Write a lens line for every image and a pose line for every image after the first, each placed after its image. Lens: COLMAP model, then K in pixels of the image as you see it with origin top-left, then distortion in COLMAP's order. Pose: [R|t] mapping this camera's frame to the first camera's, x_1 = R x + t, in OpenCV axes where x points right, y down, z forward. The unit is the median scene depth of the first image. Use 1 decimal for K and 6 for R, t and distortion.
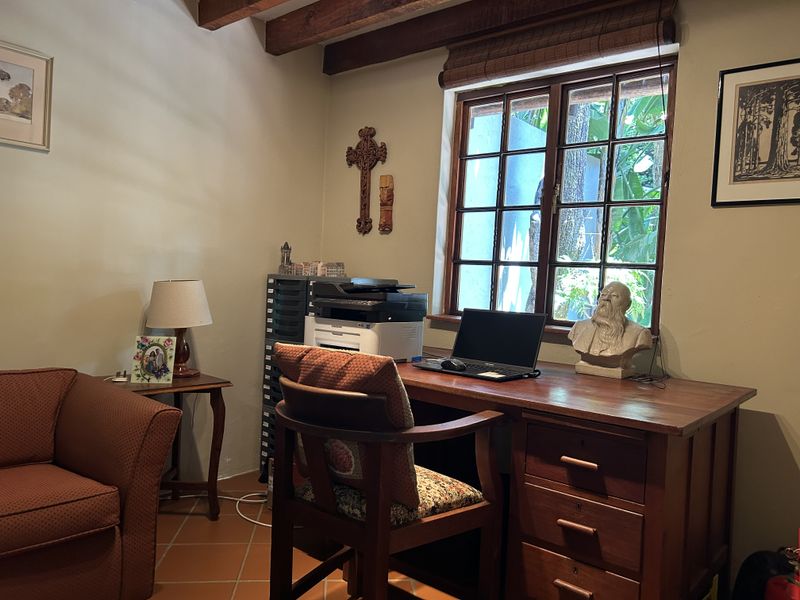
lens RADIAL K [[603.7, 0, 403.1], [0, 603.7, 300.2], [0, 0, 1]] dist [0.059149, -0.065366]
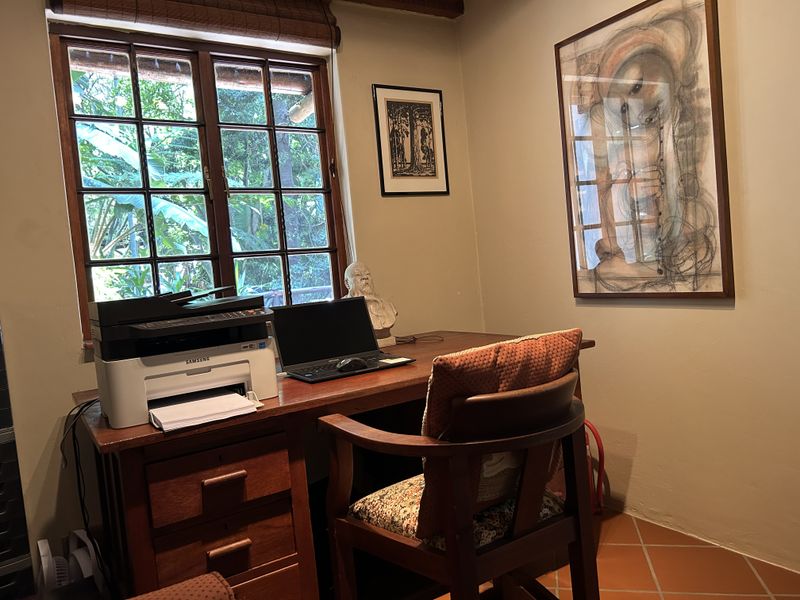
lens RADIAL K [[603.7, 0, 403.1], [0, 603.7, 300.2], [0, 0, 1]] dist [0.059149, -0.065366]
pose [[0.323849, -0.125534, 0.937744, -0.655934], [0.138052, 0.986820, 0.084428, -0.045385], [-0.935983, 0.102116, 0.336911, 0.591284]]
